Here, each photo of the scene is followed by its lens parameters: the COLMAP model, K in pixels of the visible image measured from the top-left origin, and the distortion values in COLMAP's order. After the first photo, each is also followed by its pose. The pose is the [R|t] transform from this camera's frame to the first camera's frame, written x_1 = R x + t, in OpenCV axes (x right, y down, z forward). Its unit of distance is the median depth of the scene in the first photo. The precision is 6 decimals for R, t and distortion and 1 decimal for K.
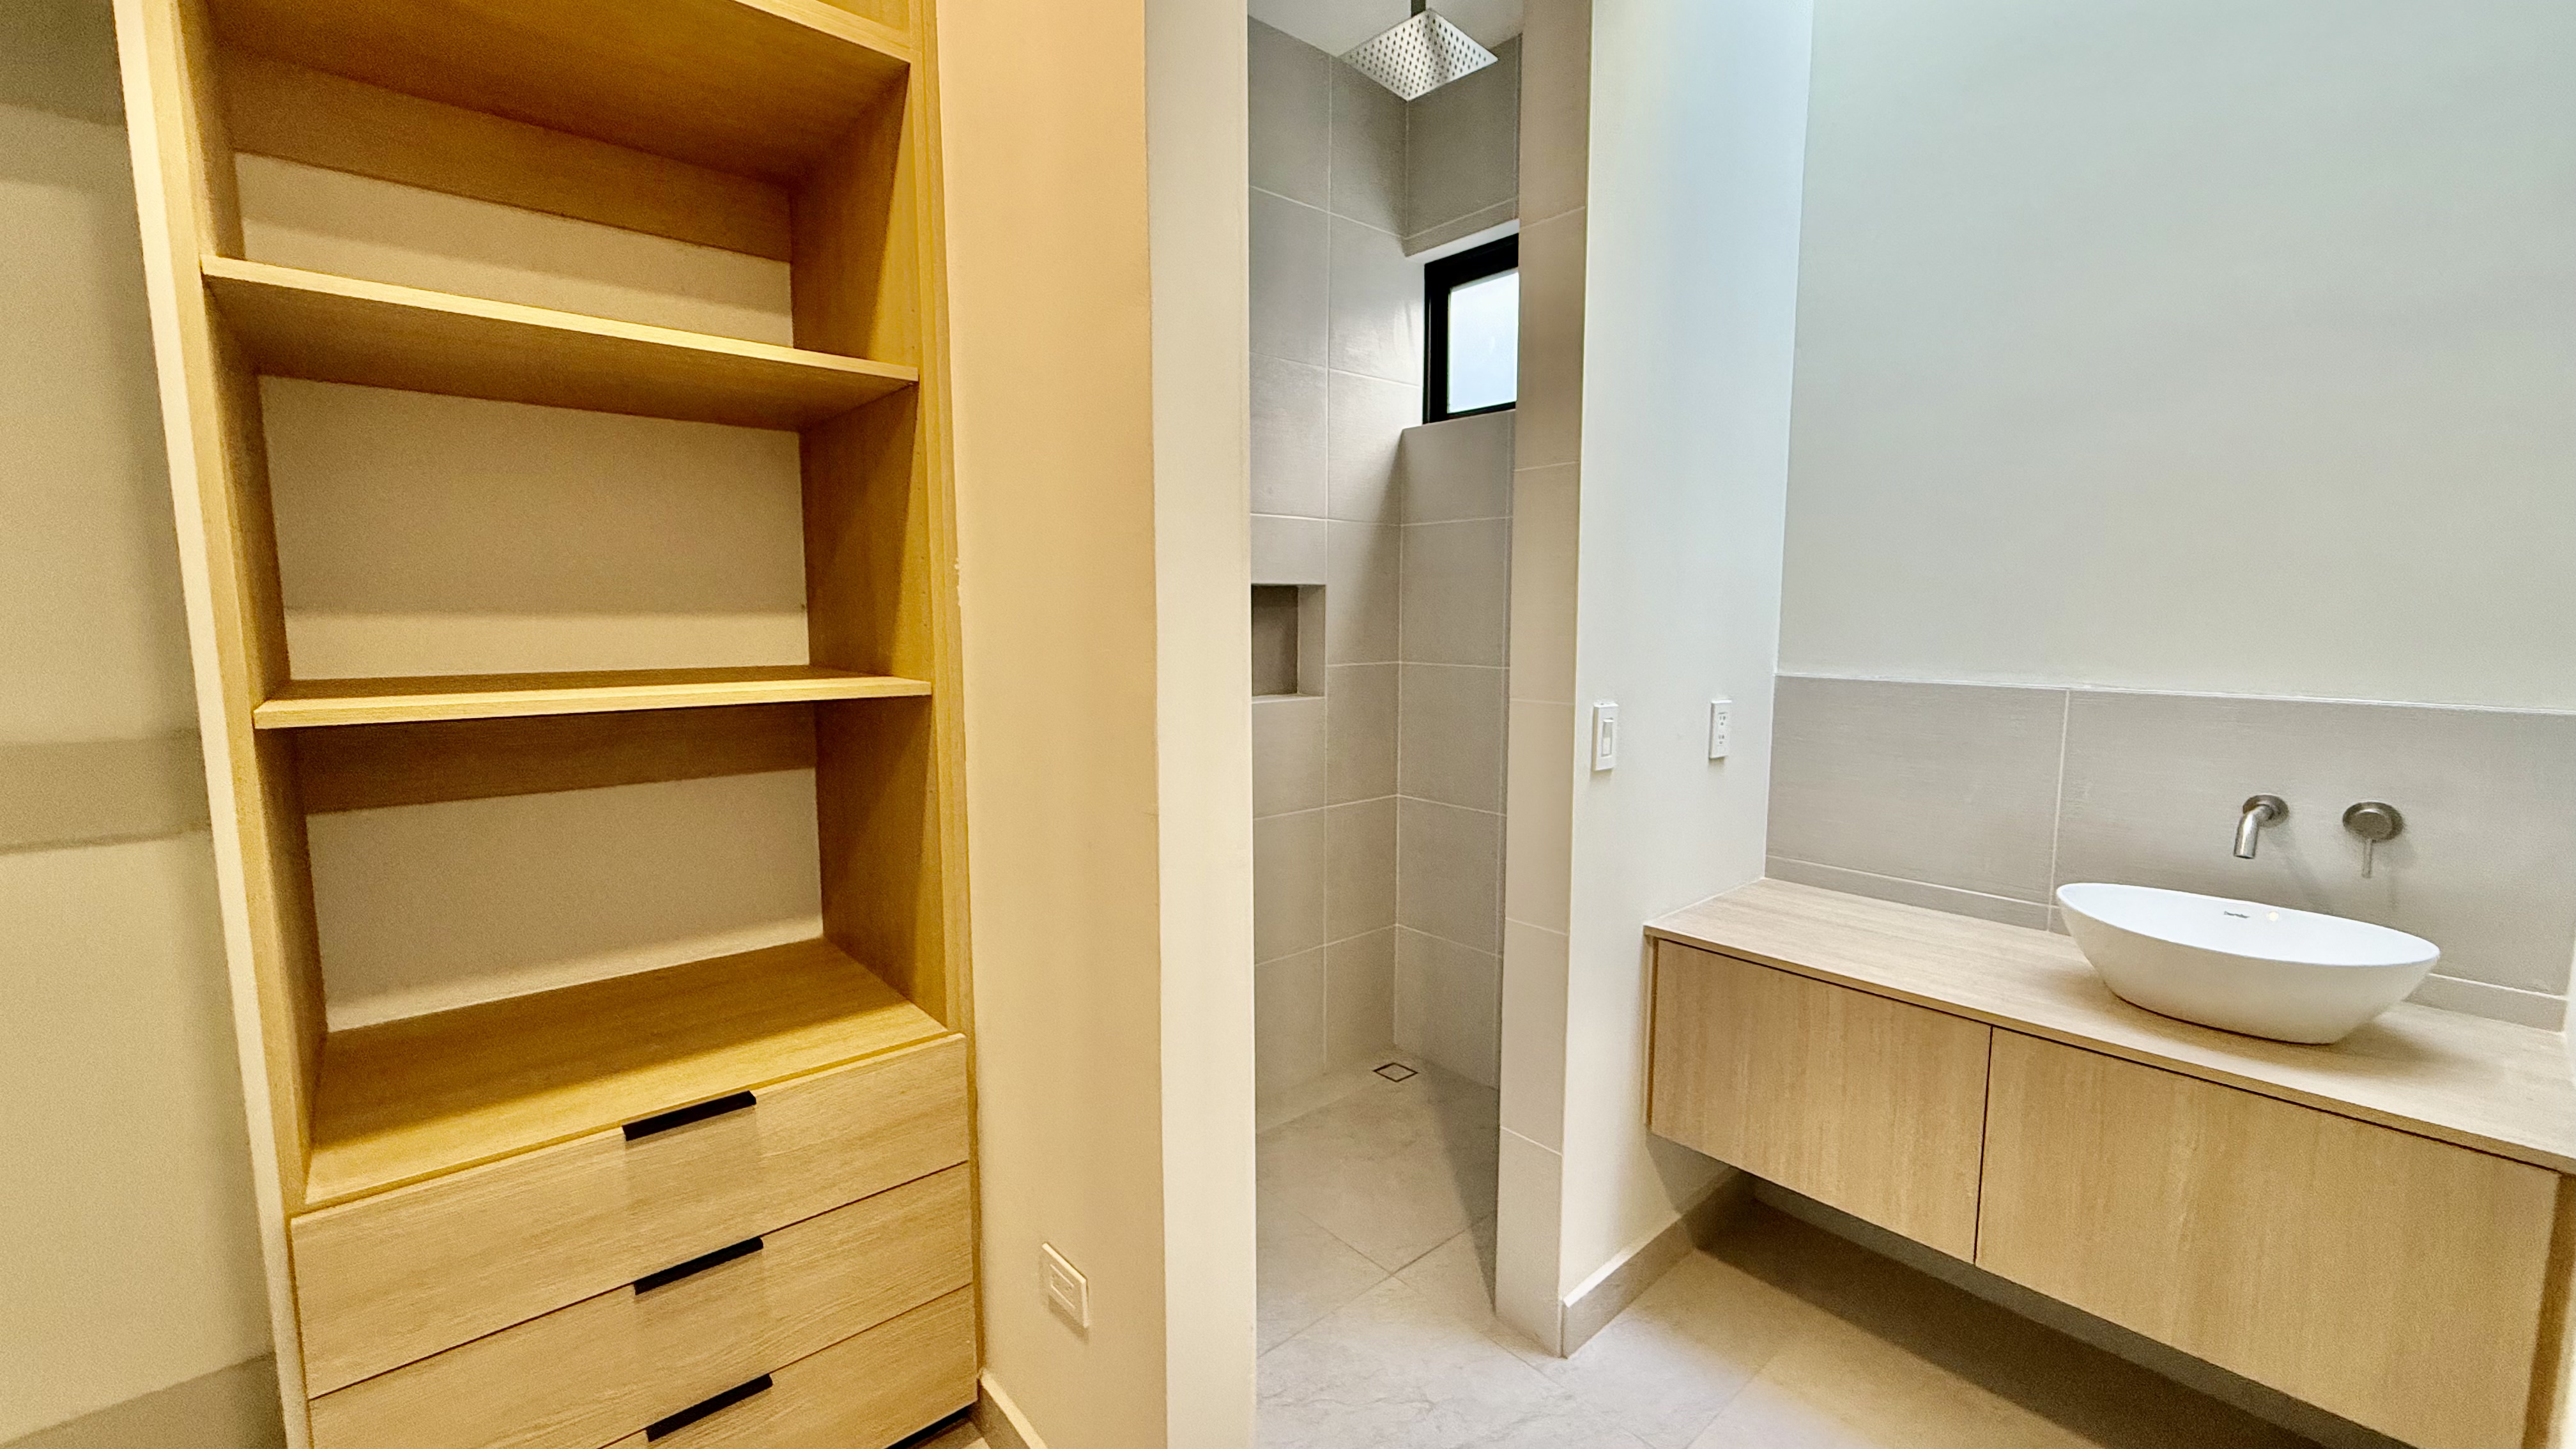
lens RADIAL K [[1025.2, 0, 1285.2], [0, 1025.2, 722.5], [0, 0, 1]] dist [-0.000792, 0.000040]
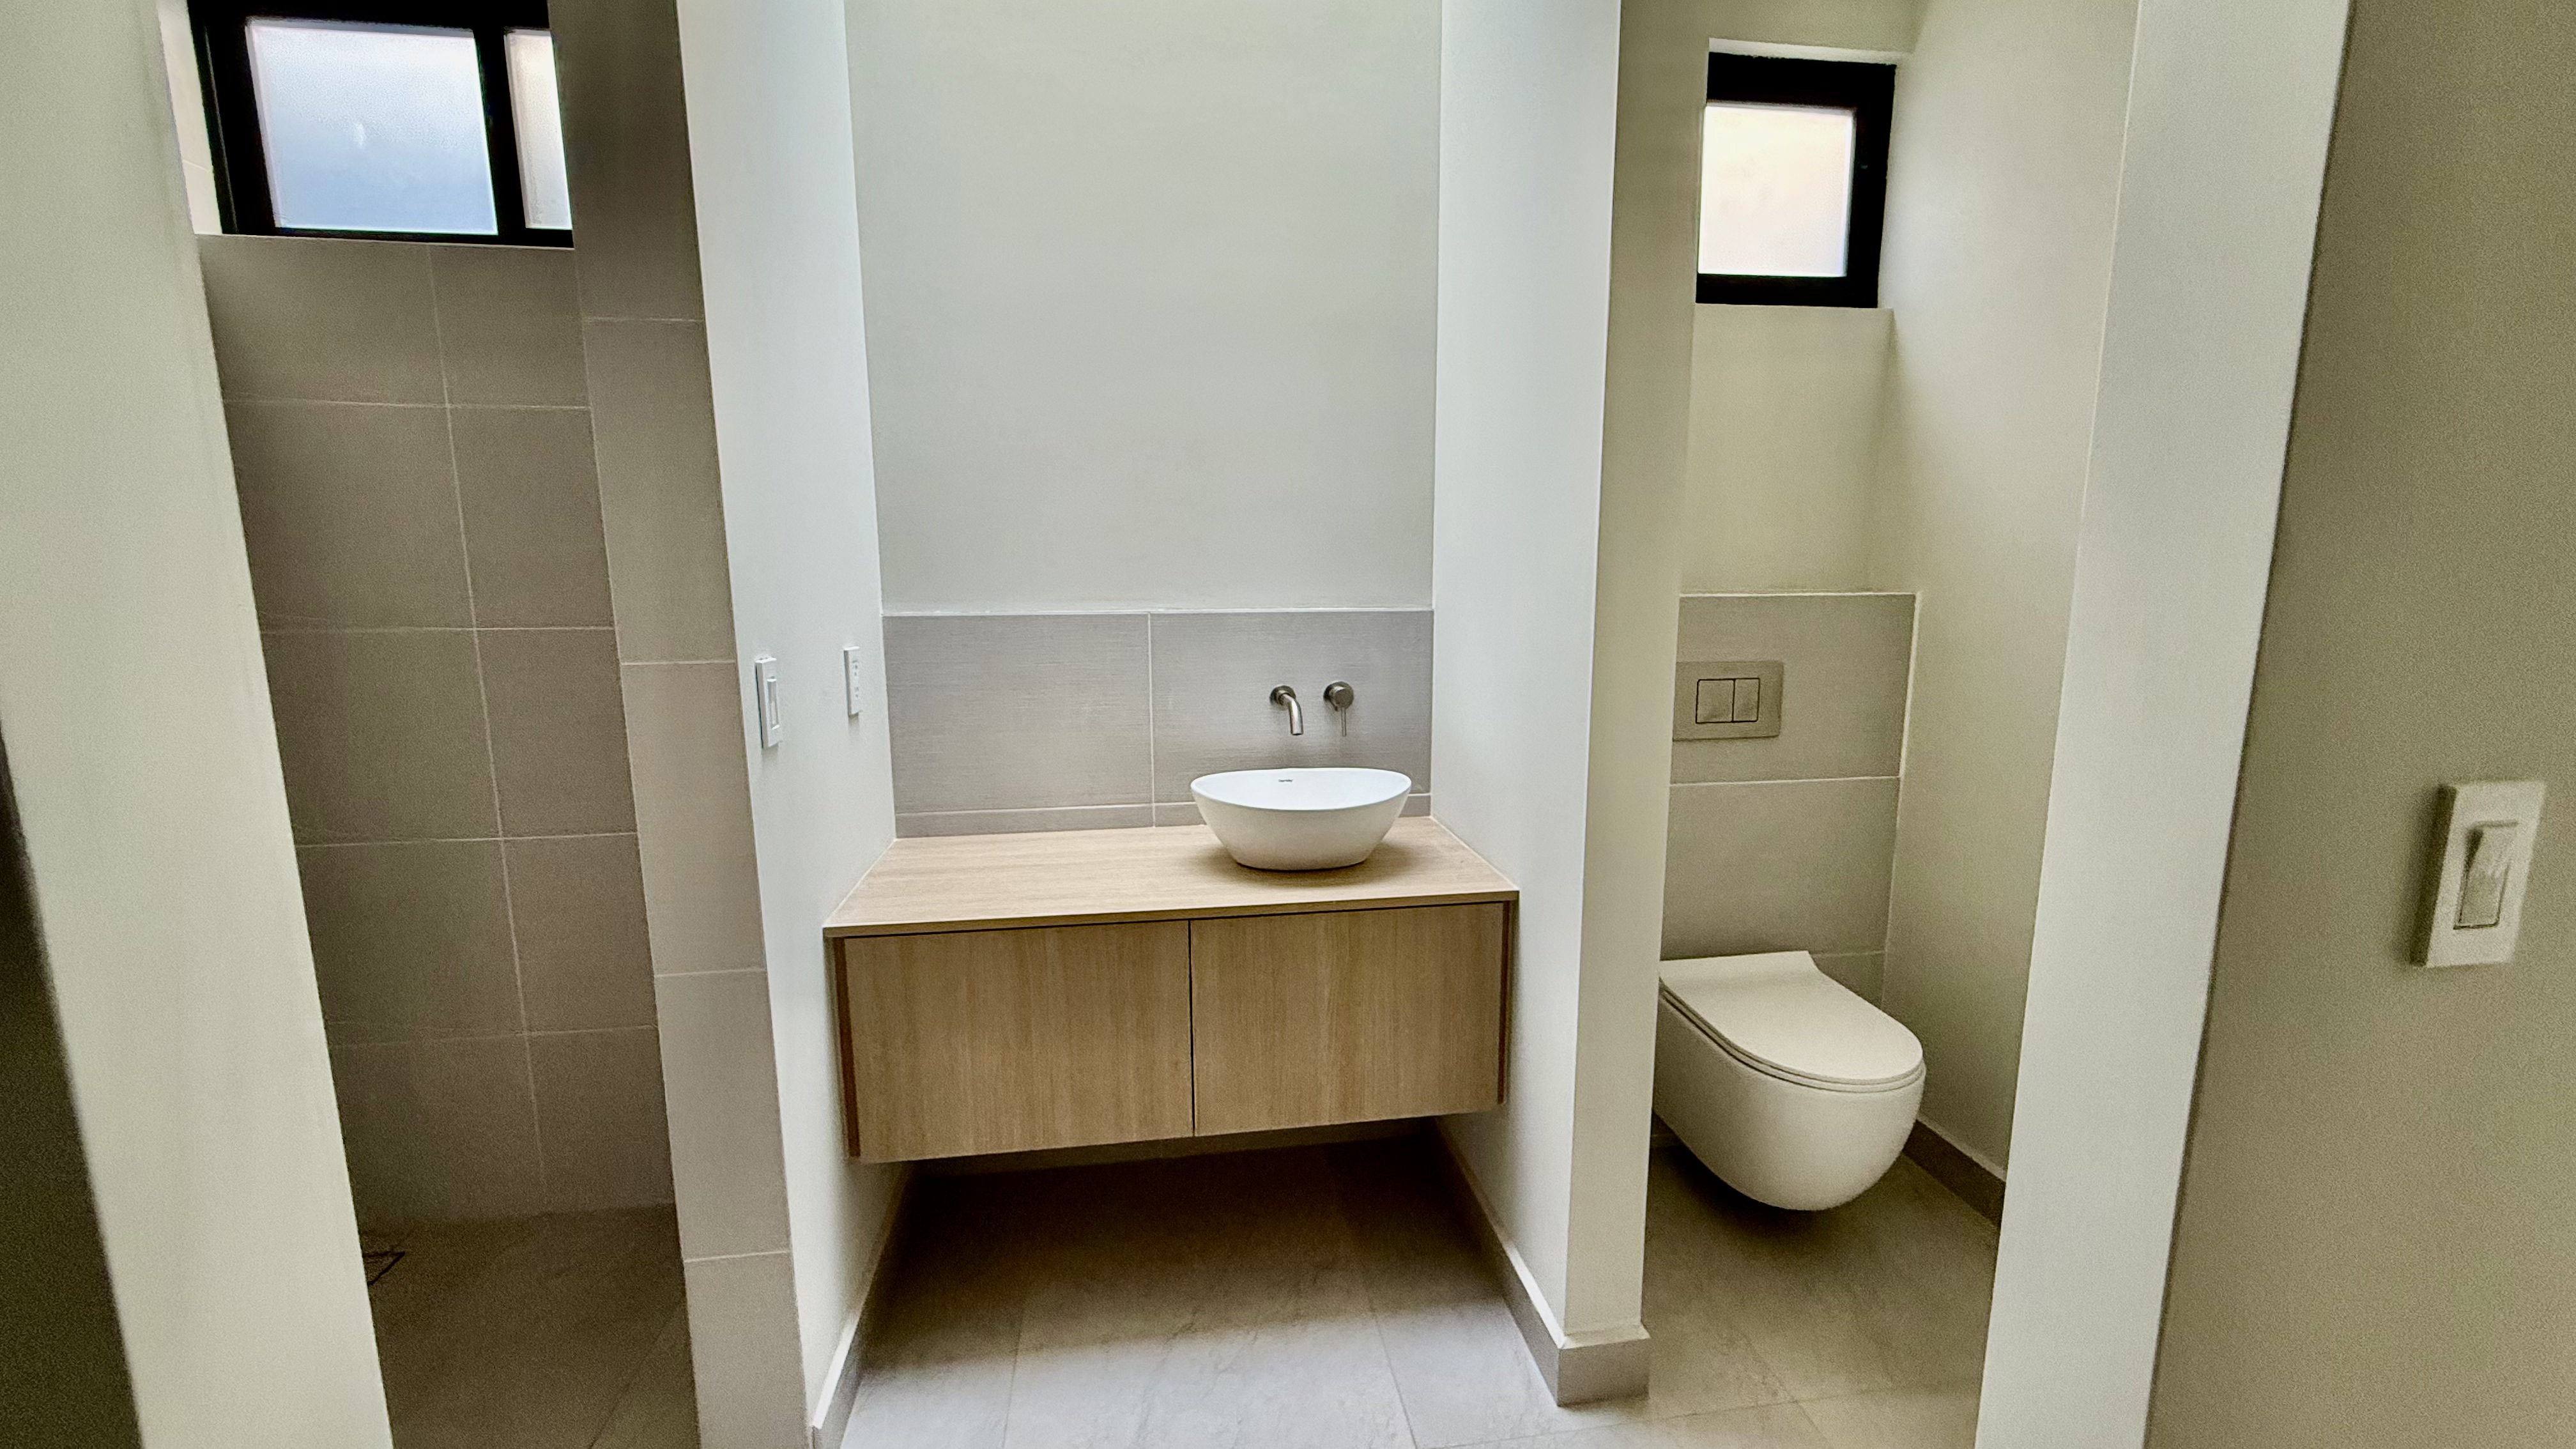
lens RADIAL K [[1025.2, 0, 1285.2], [0, 1025.2, 722.5], [0, 0, 1]] dist [-0.000792, 0.000040]
pose [[0.536940, -0.129651, 0.833598, -0.121997], [0.096478, 0.991074, 0.092000, -0.002838], [-0.838085, 0.031026, 0.544656, 0.274560]]
